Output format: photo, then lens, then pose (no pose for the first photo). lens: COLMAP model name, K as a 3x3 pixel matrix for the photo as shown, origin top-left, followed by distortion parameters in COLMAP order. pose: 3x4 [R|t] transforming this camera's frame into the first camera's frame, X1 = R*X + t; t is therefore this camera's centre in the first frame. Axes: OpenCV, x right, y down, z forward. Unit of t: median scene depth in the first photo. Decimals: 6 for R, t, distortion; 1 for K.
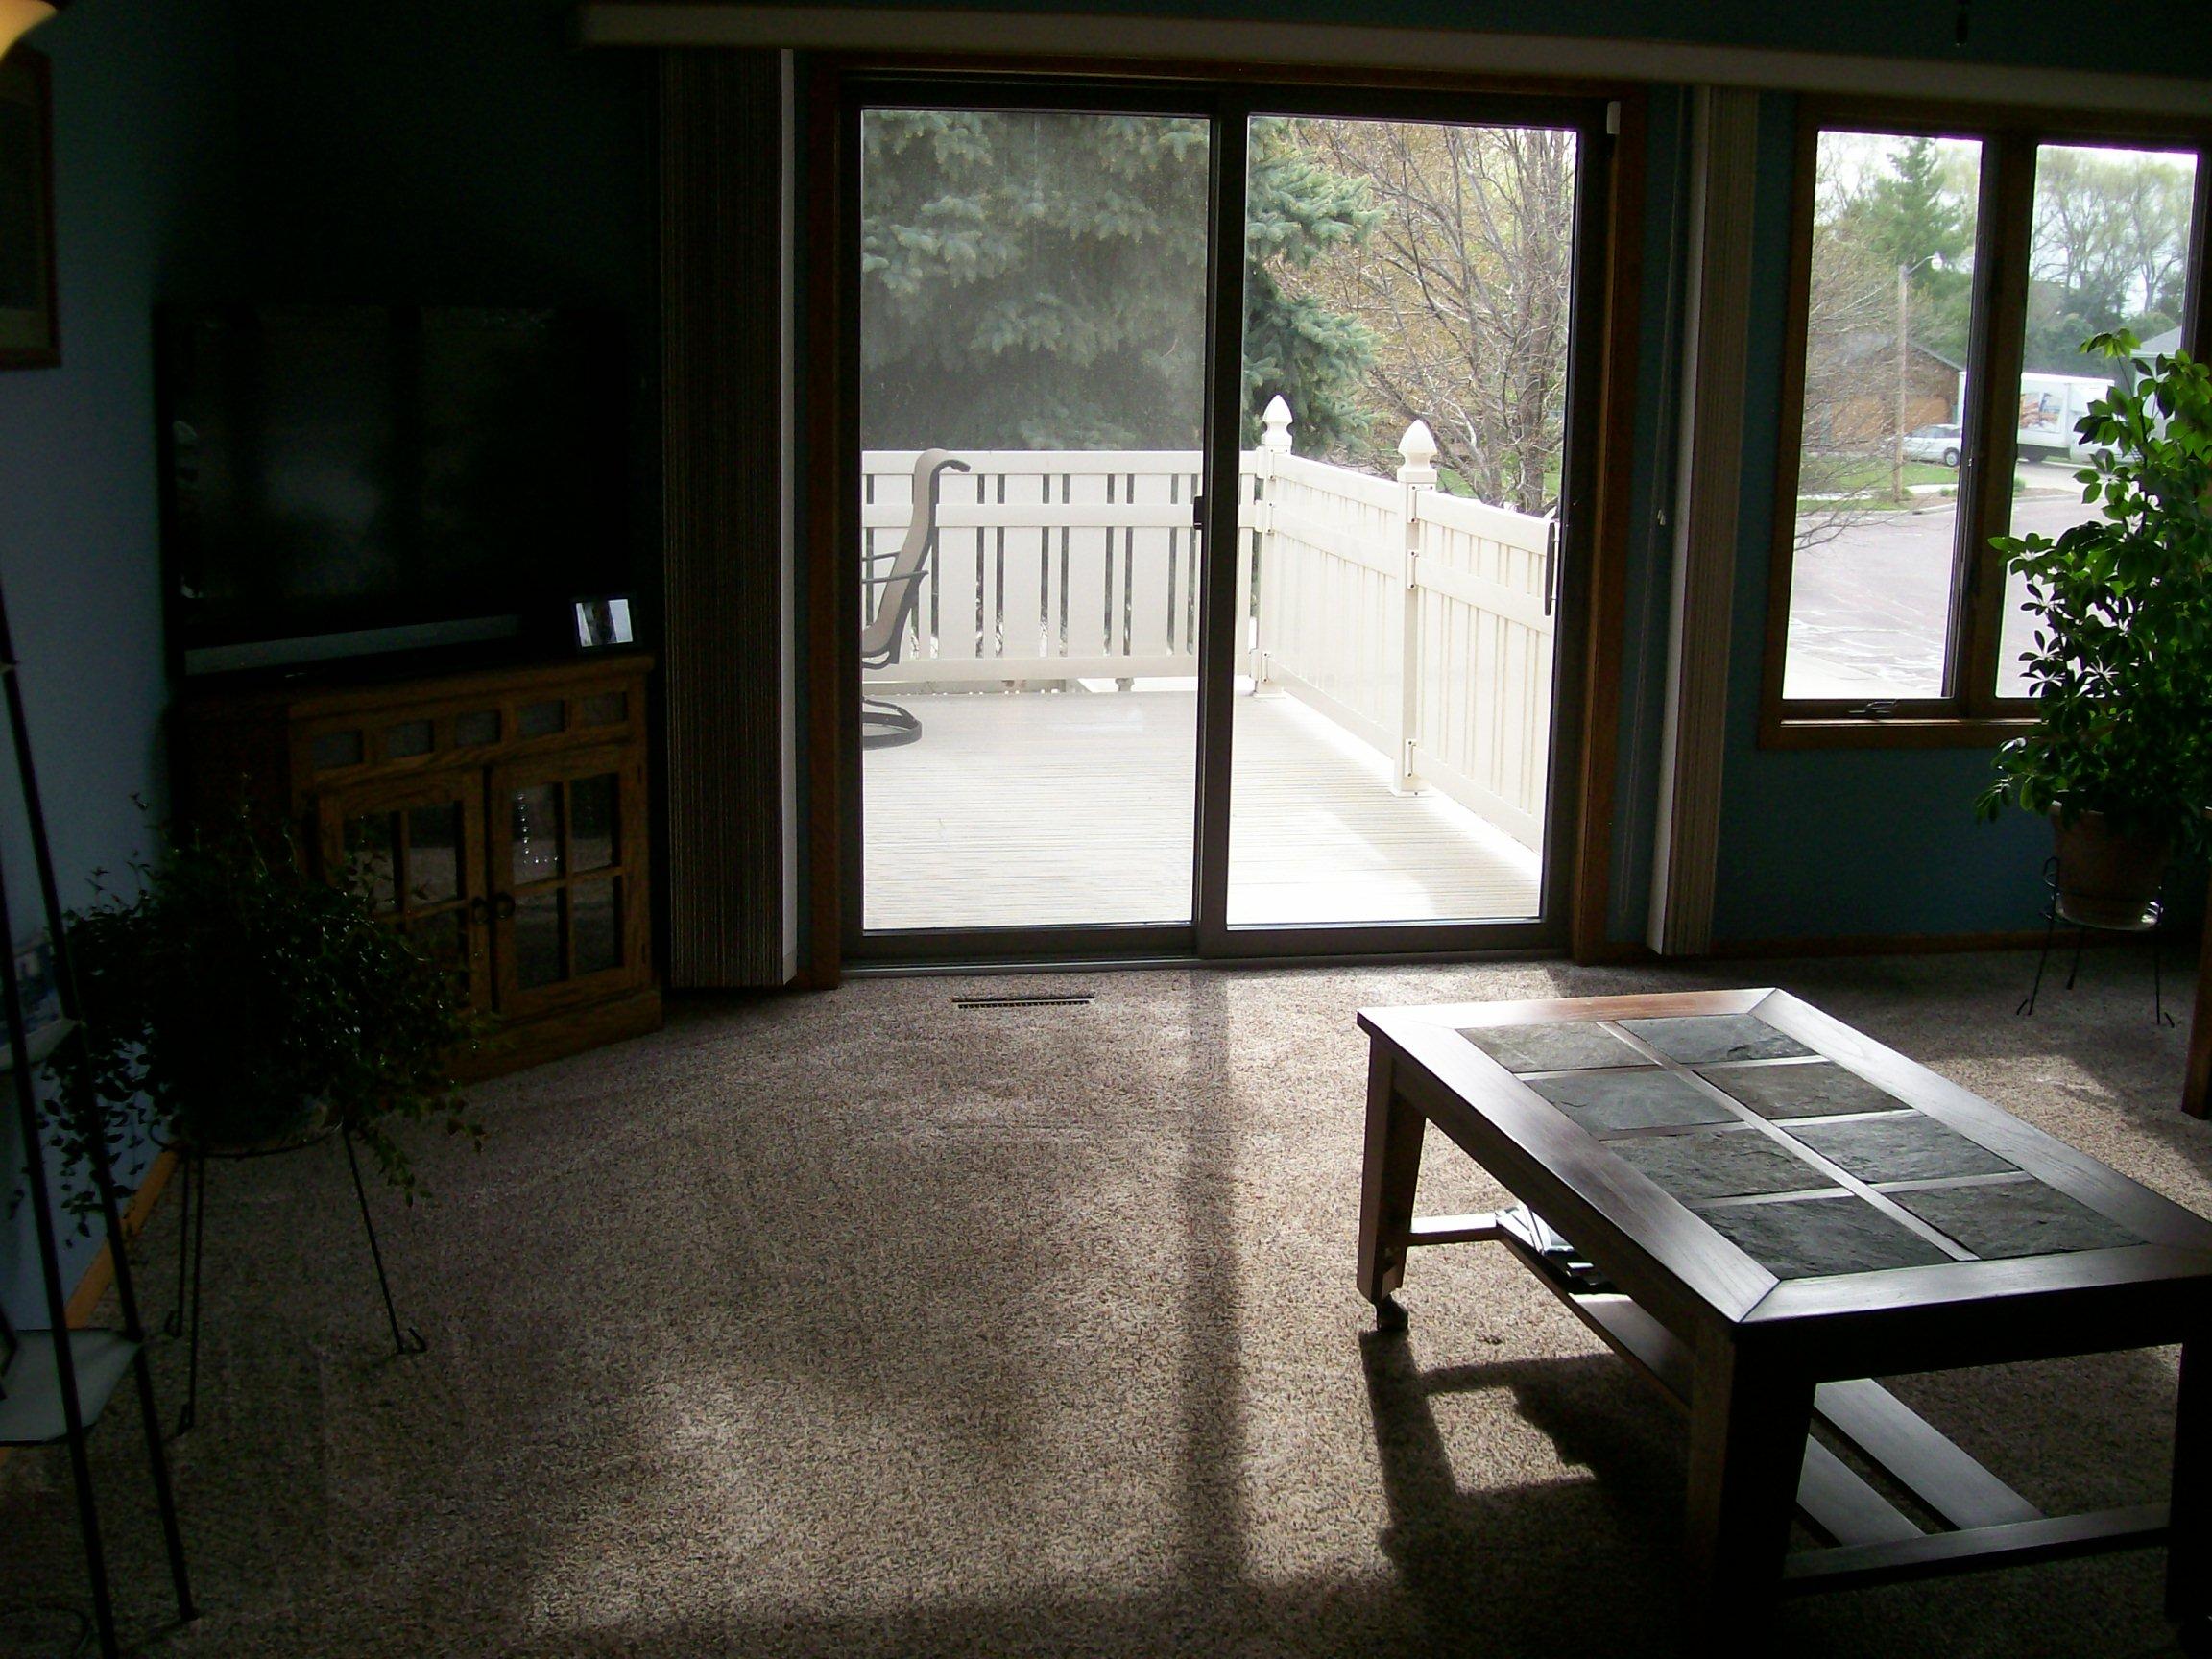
lens RADIAL K [[2409.9, 0, 1106.0], [0, 2409.9, 829.5], [0, 0, 1]] dist [-0.181605, 0.156049]
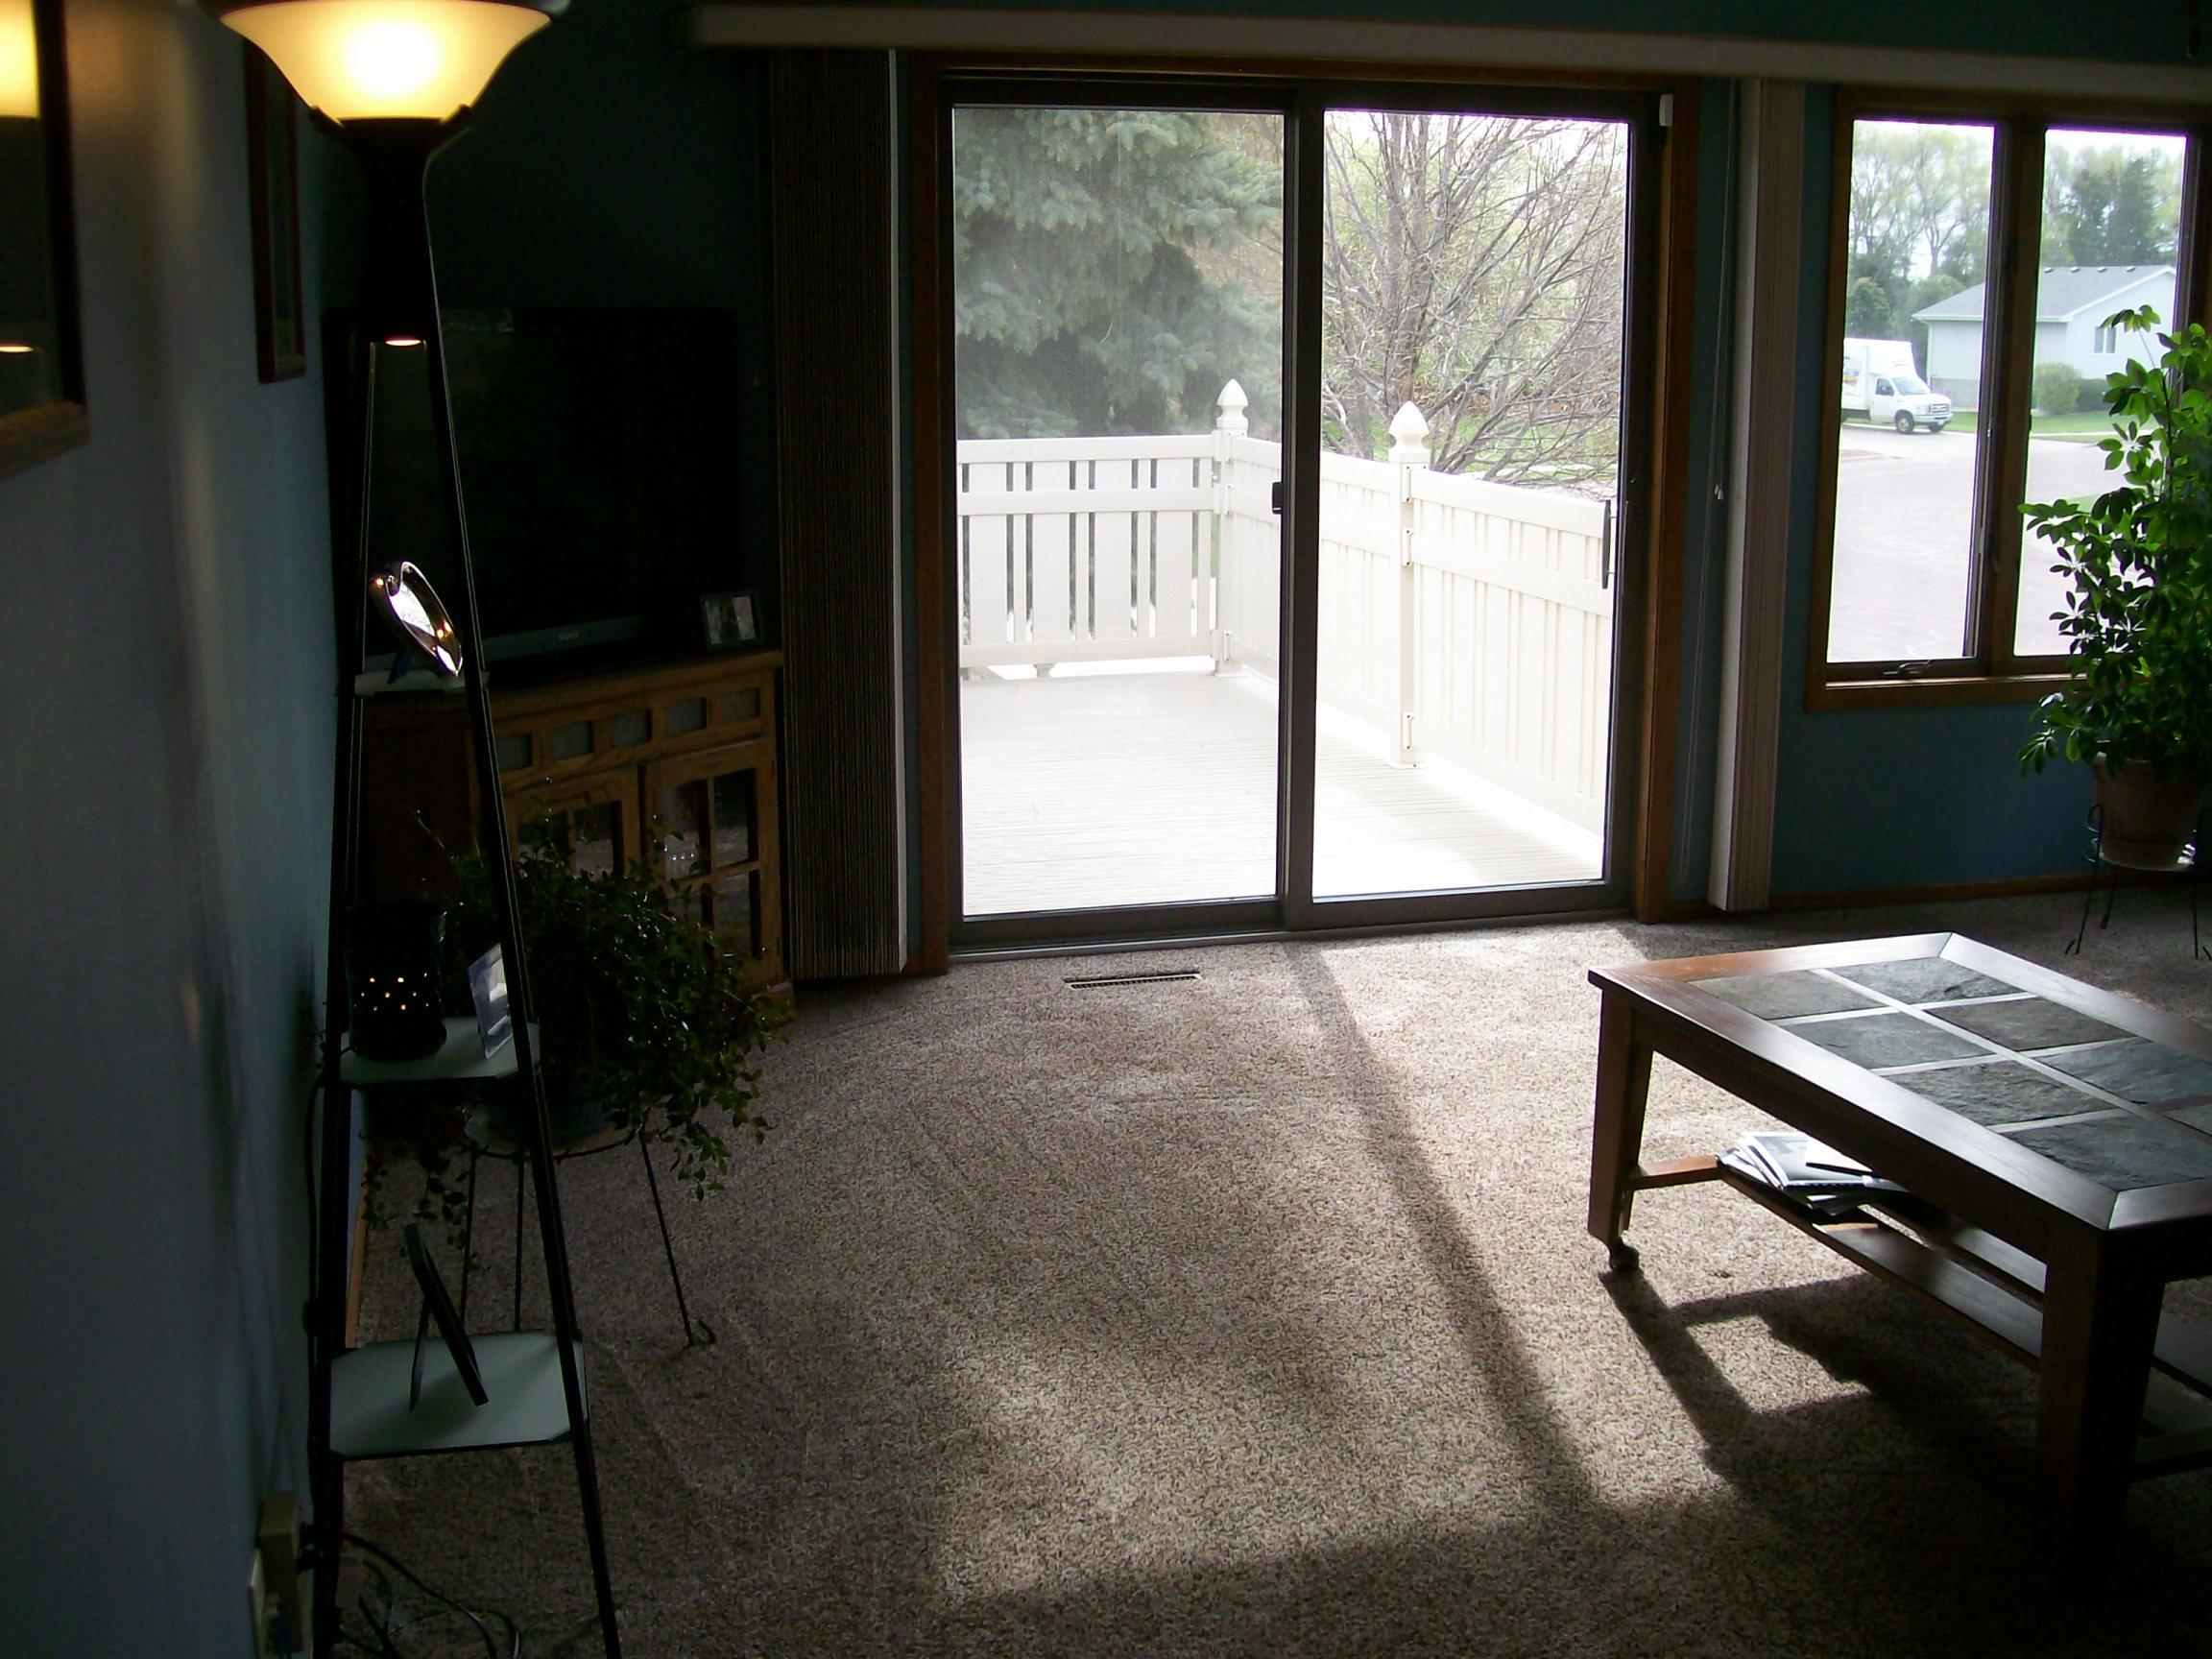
lens RADIAL K [[2409.9, 0, 1106.0], [0, 2409.9, 829.5], [0, 0, 1]] dist [-0.181605, 0.156049]
pose [[0.996284, -0.034867, 0.078753, -0.134647], [0.034312, 0.999376, 0.008386, -0.001218], [-0.078997, -0.005653, 0.996859, -0.021239]]
